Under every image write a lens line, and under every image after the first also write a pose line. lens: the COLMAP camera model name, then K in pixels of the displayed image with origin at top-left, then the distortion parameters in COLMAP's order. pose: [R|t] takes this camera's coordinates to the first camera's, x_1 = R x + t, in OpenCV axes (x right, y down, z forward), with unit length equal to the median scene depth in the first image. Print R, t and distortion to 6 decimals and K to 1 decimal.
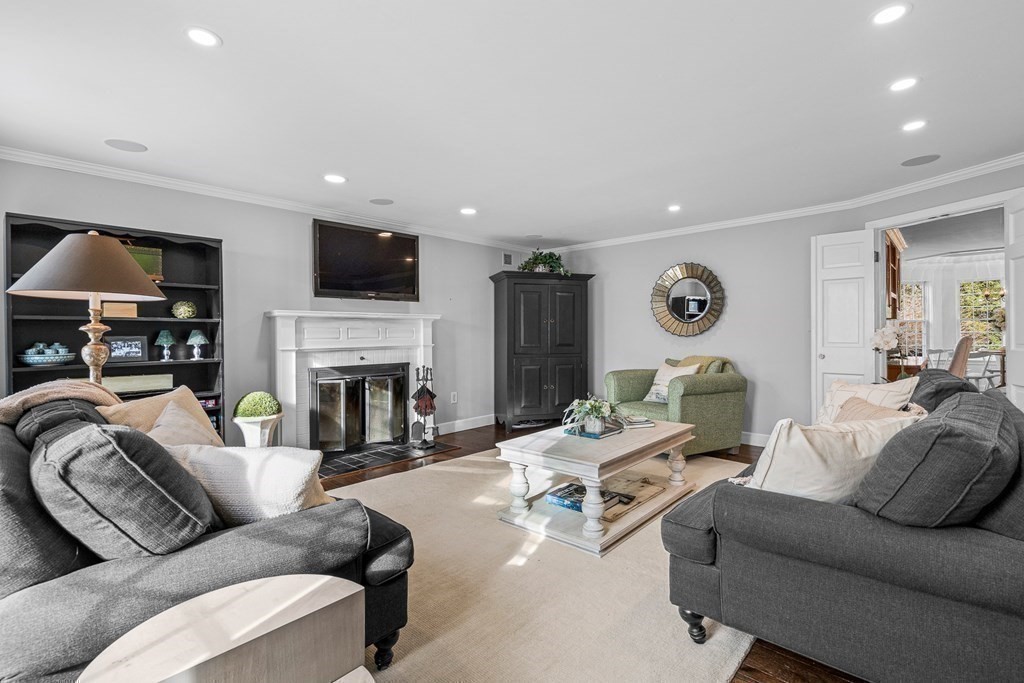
lens RADIAL K [[466.2, 0, 505.8], [0, 466.2, 334.4], [0, 0, 1]] dist [-0.004674, 0.002190]
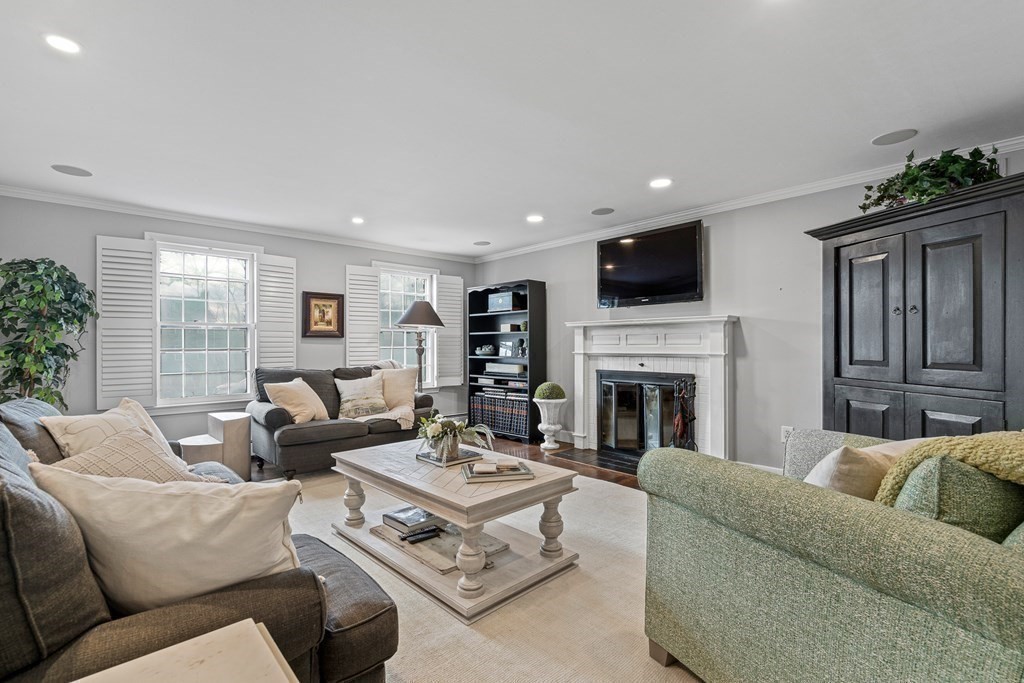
lens RADIAL K [[466.2, 0, 509.6], [0, 466.2, 344.5], [0, 0, 1]] dist [-0.004674, 0.002190]
pose [[-0.073328, 0.017725, -0.997150, 0.711070], [0.010480, 0.999801, 0.017001, -0.012109], [0.997253, -0.009204, -0.073499, 0.807368]]
